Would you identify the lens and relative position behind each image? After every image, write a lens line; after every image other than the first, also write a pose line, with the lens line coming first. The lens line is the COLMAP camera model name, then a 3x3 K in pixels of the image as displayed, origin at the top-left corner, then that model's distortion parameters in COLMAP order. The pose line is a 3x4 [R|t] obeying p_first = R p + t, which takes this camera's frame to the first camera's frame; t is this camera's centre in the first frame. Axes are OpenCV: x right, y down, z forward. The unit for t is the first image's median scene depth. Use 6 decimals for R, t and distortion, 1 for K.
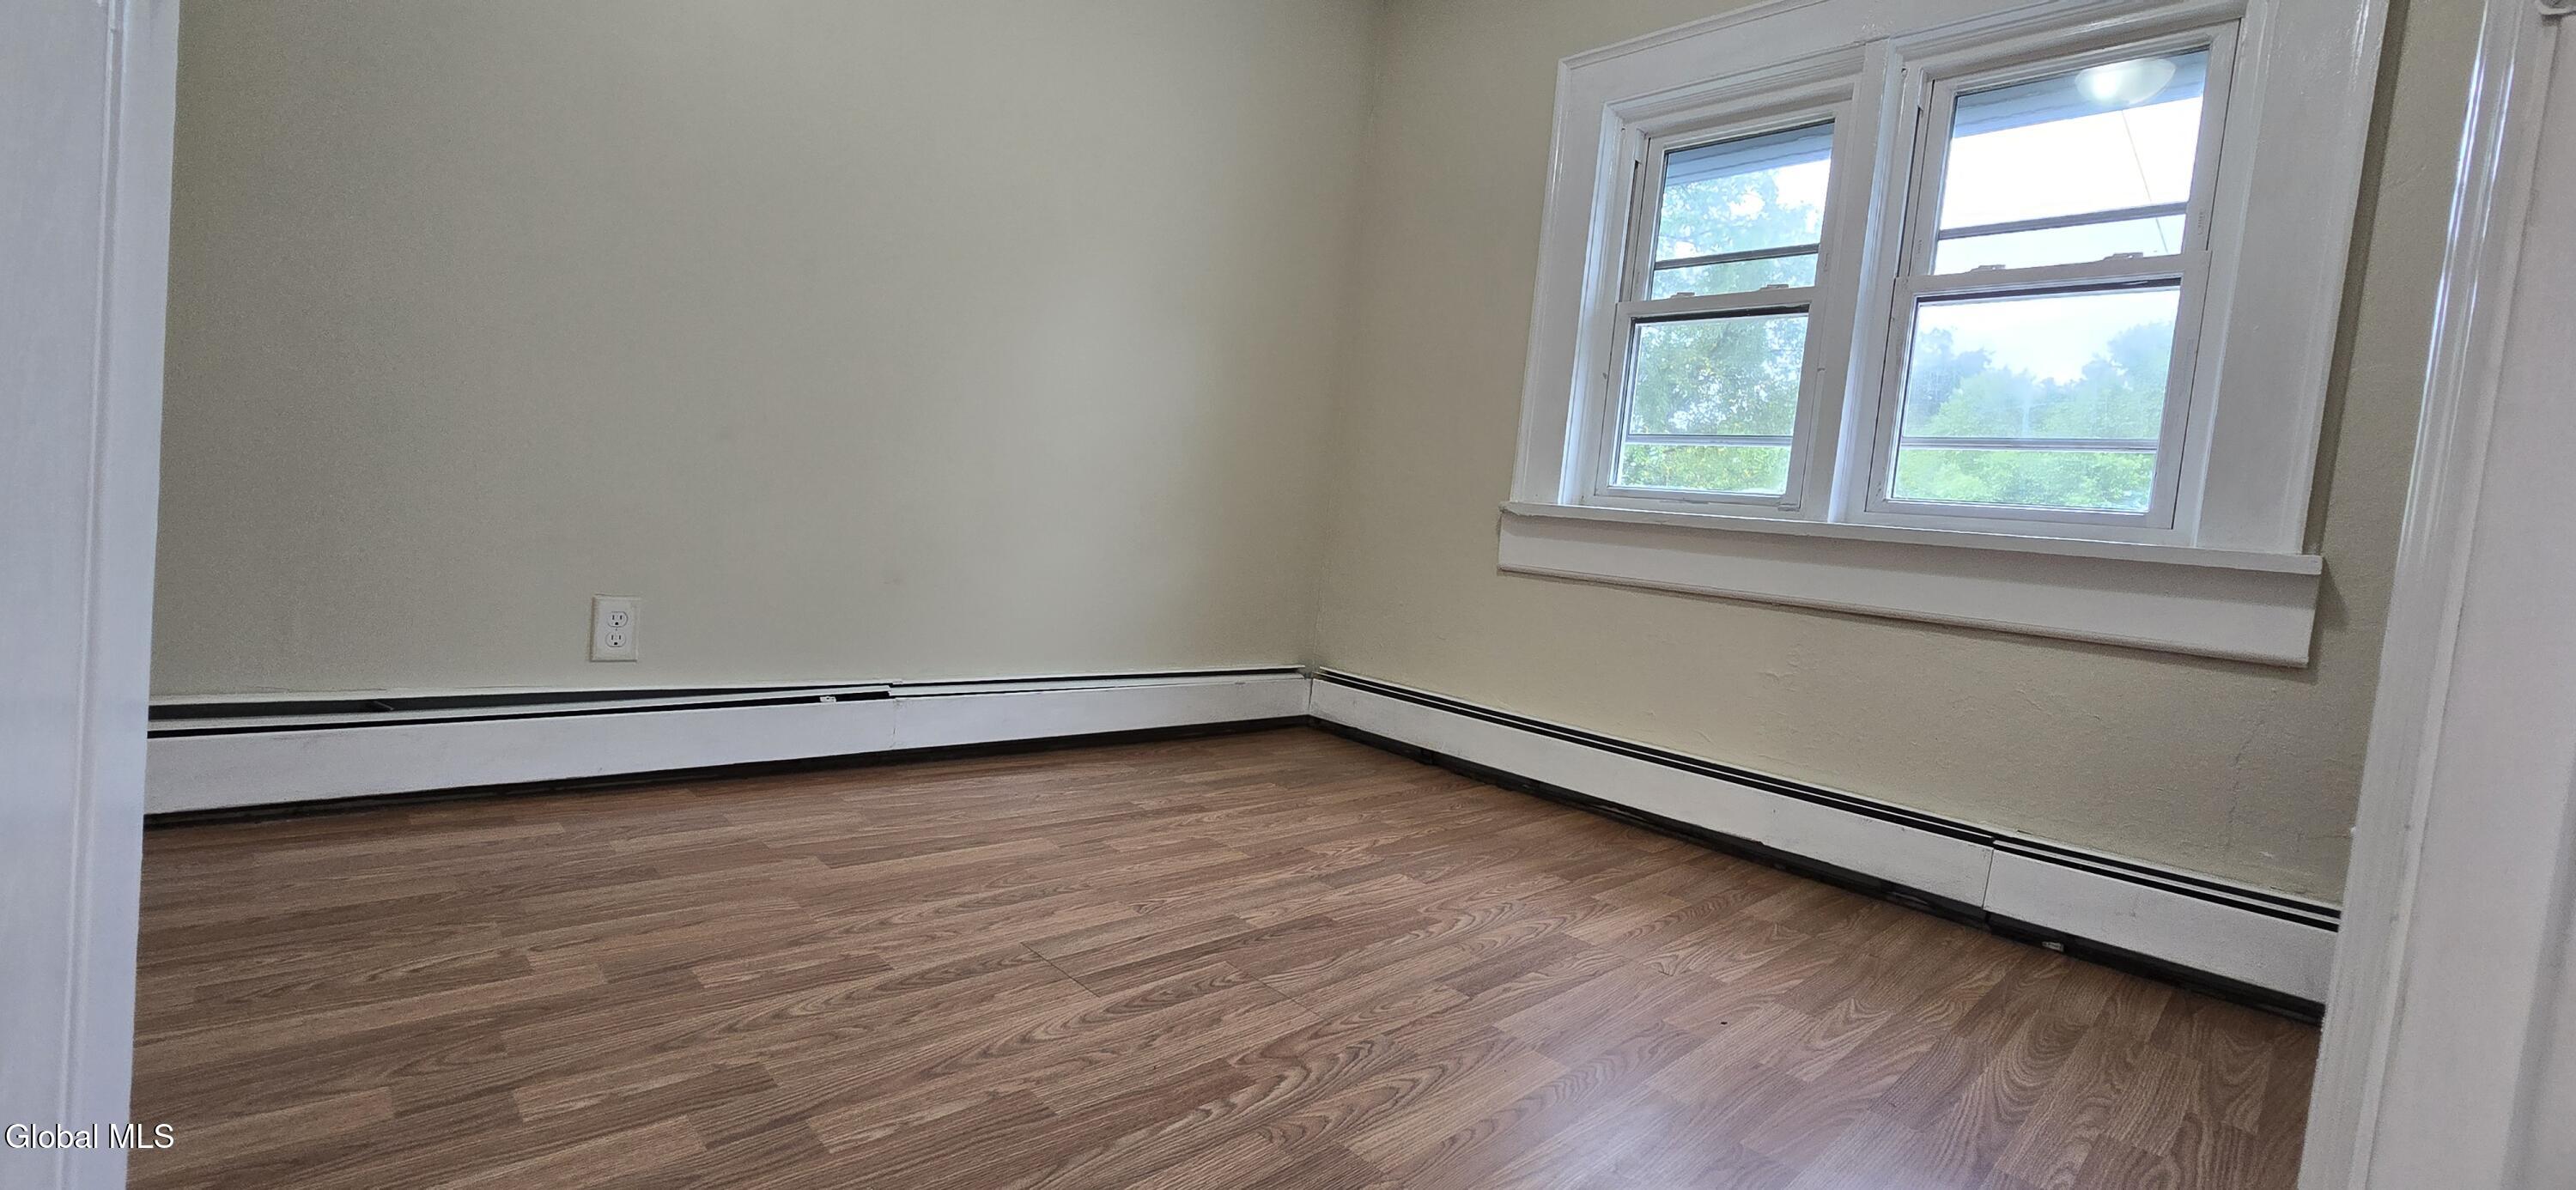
lens RADIAL K [[1052.4, 0, 1280.8], [0, 1052.4, 586.4], [0, 0, 1]] dist [-0.003949, 0.001874]
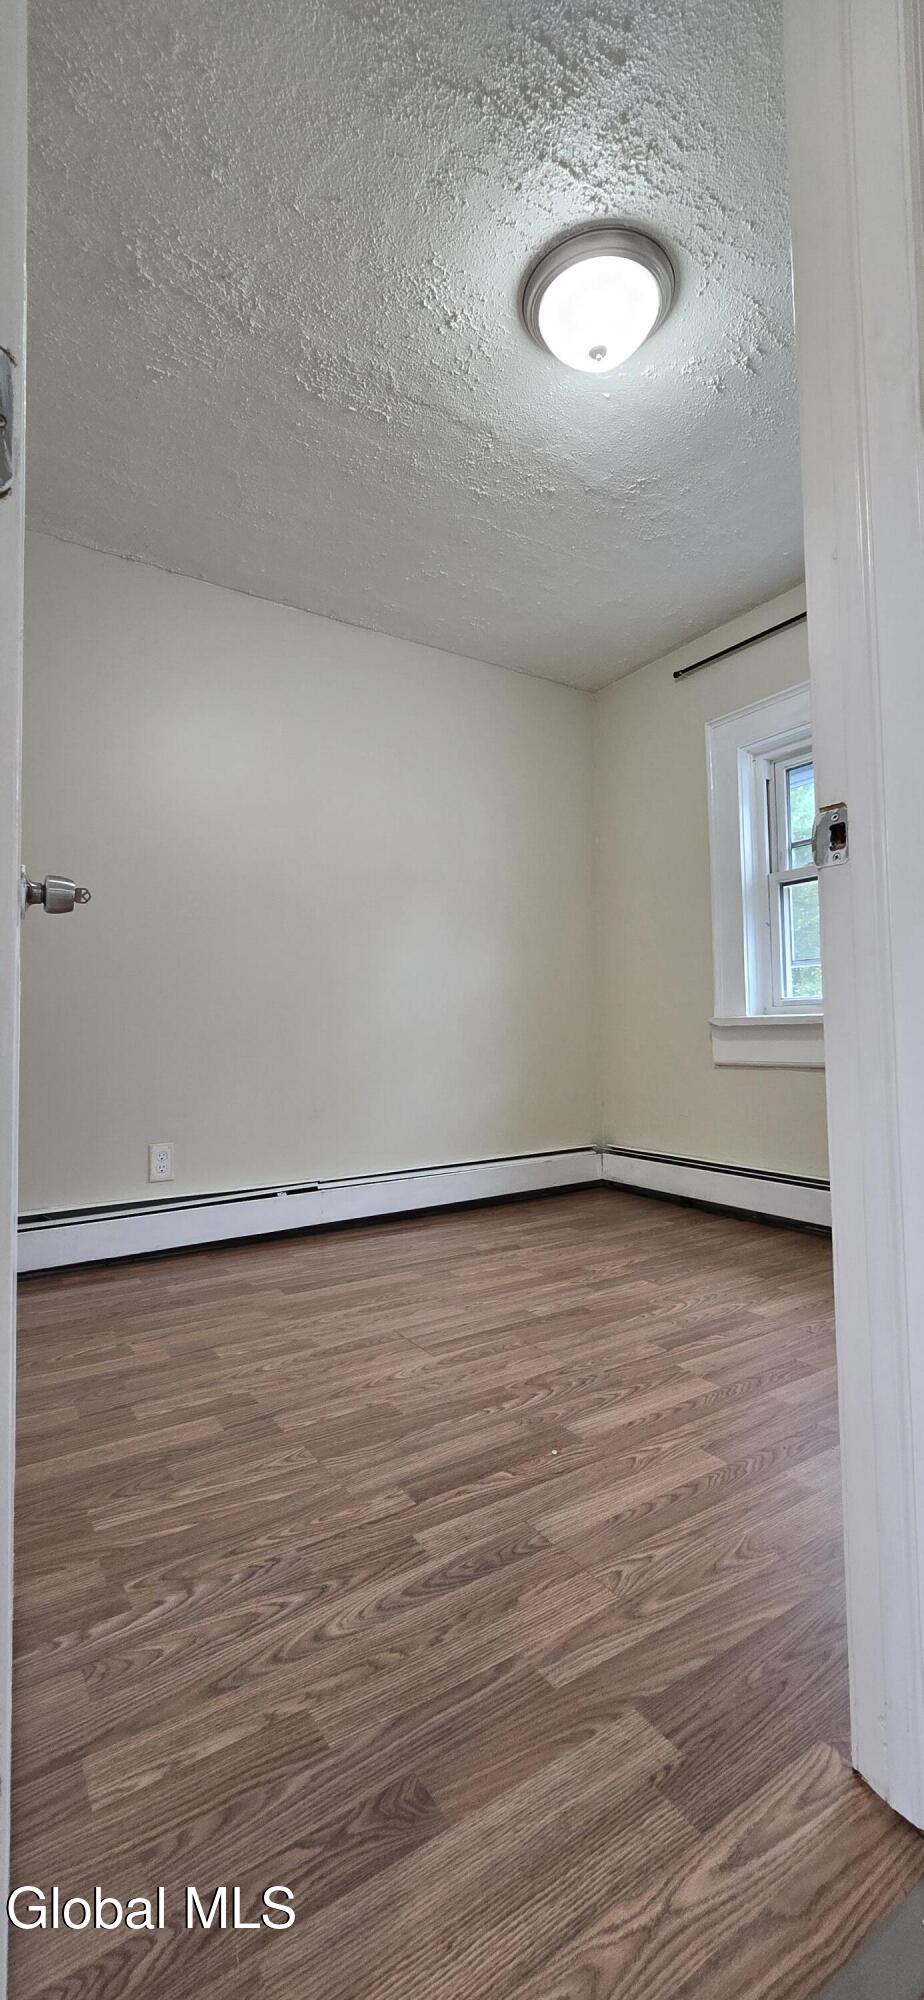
lens RADIAL K [[817.1, 0, 467.6], [0, 817.1, 1002.3], [0, 0, 1]] dist [-0.003949, 0.001874]
pose [[0.975010, -0.124988, -0.183666, 0.138690], [0.105153, 0.987893, -0.114066, -0.013147], [0.195699, 0.091902, 0.976348, -0.236539]]
